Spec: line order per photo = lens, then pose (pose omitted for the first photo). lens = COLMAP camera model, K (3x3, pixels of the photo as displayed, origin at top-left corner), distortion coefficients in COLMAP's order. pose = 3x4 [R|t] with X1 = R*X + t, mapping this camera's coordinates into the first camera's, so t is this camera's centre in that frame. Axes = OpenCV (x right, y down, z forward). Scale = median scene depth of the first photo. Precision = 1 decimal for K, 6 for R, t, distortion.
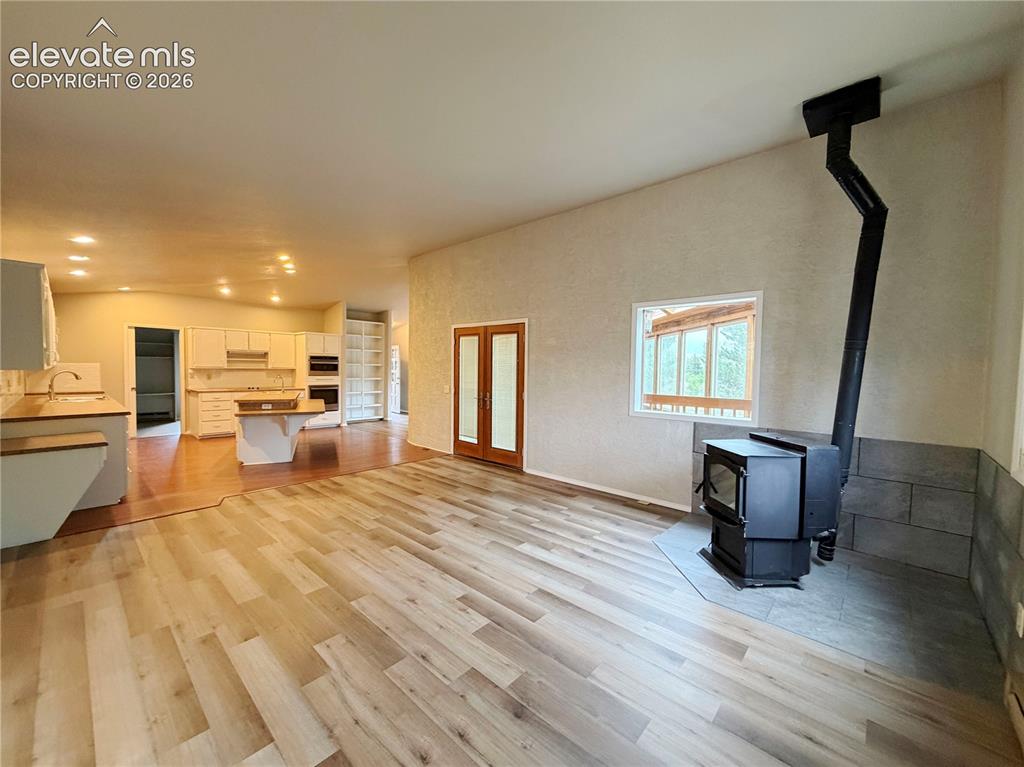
lens RADIAL K [[407.2, 0, 509.7], [0, 407.2, 384.3], [0, 0, 1]] dist [-0.000328, -0.000029]
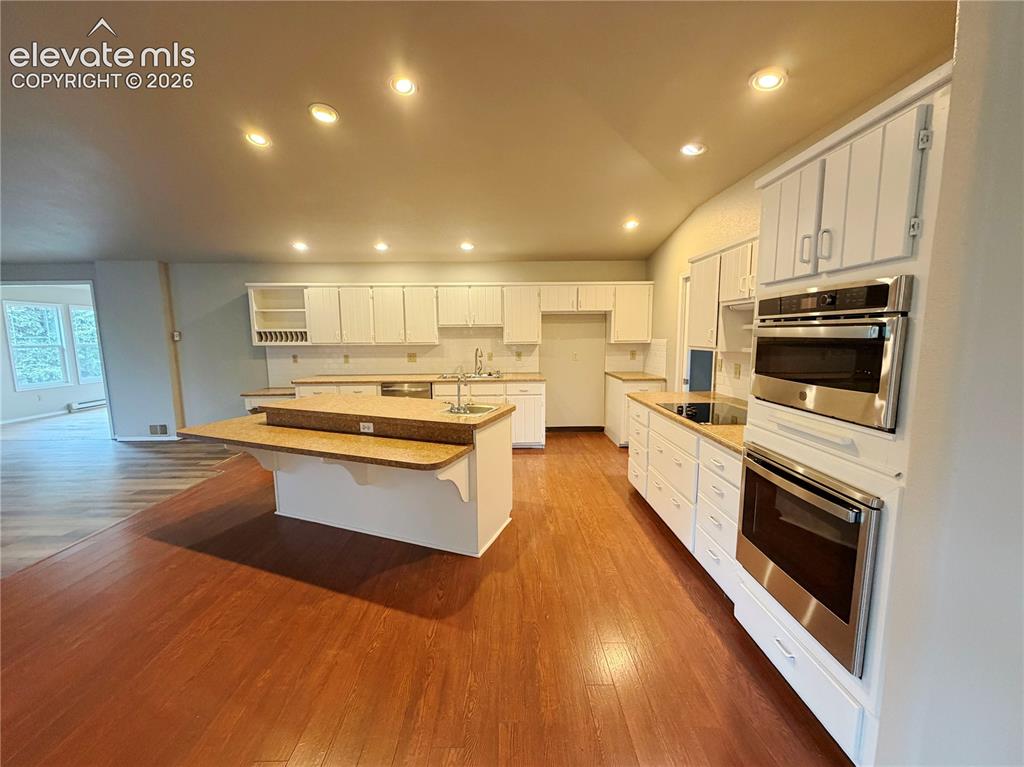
lens RADIAL K [[407.2, 0, 511.4], [0, 407.2, 383.9], [0, 0, 1]] dist [-0.000328, -0.000029]
pose [[-0.723382, 0.074833, -0.686381, -0.476736], [-0.031324, 0.989529, 0.140896, -0.095296], [0.689738, 0.123422, -0.713463, 1.923113]]
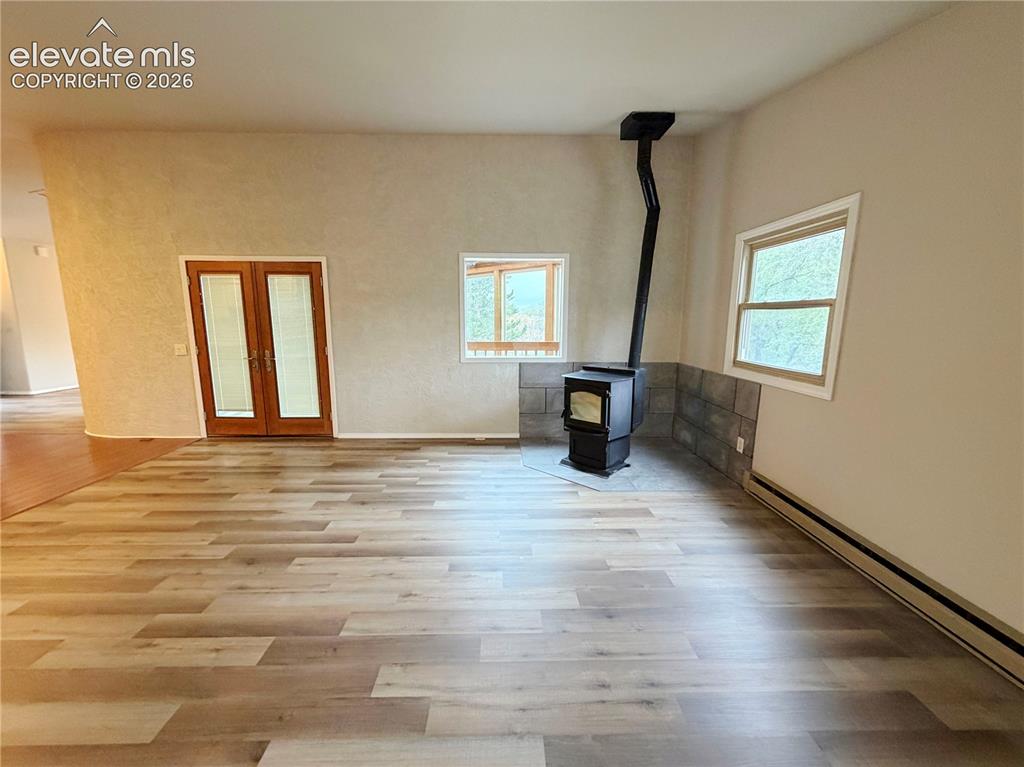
lens RADIAL K [[407.2, 0, 510.4], [0, 407.2, 383.9], [0, 0, 1]] dist [-0.000328, -0.000029]
pose [[0.721825, -0.121077, 0.681403, -0.308175], [0.034822, 0.989685, 0.138967, -0.009168], [-0.691199, -0.076582, 0.718595, 0.136632]]
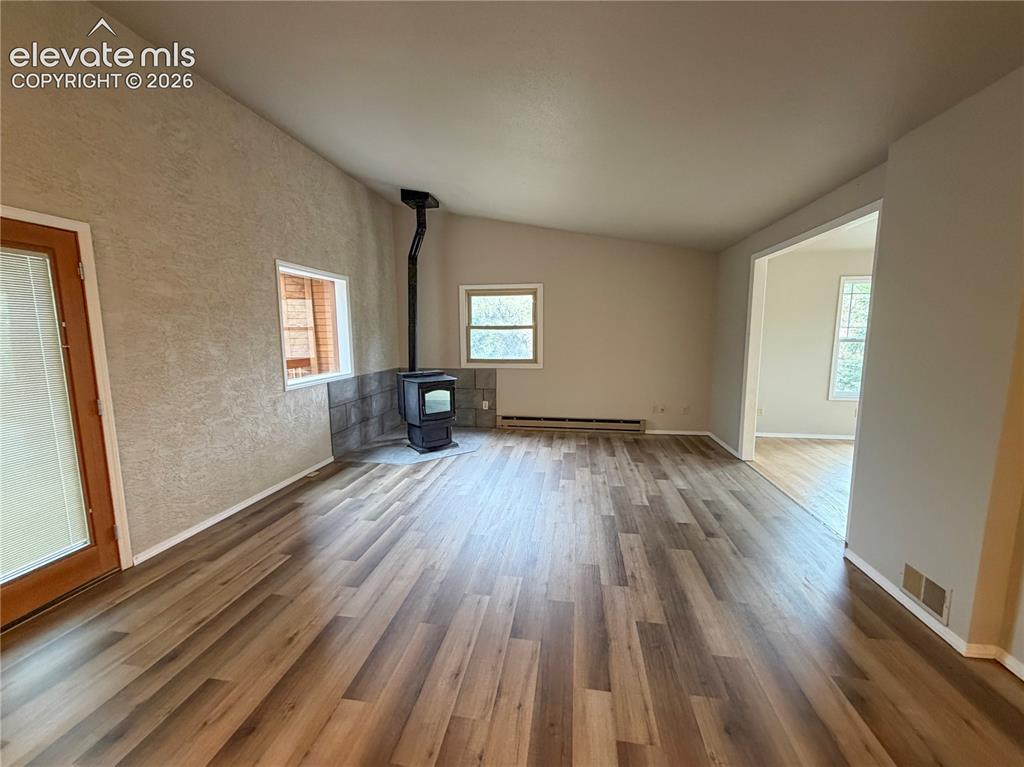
lens RADIAL K [[407.2, 0, 509.4], [0, 407.2, 385.1], [0, 0, 1]] dist [-0.000328, -0.000029]
pose [[-0.545515, -0.120576, 0.829382, -0.624818], [0.033320, 0.985694, 0.165217, -0.057946], [-0.837439, 0.117763, -0.533693, 0.966590]]
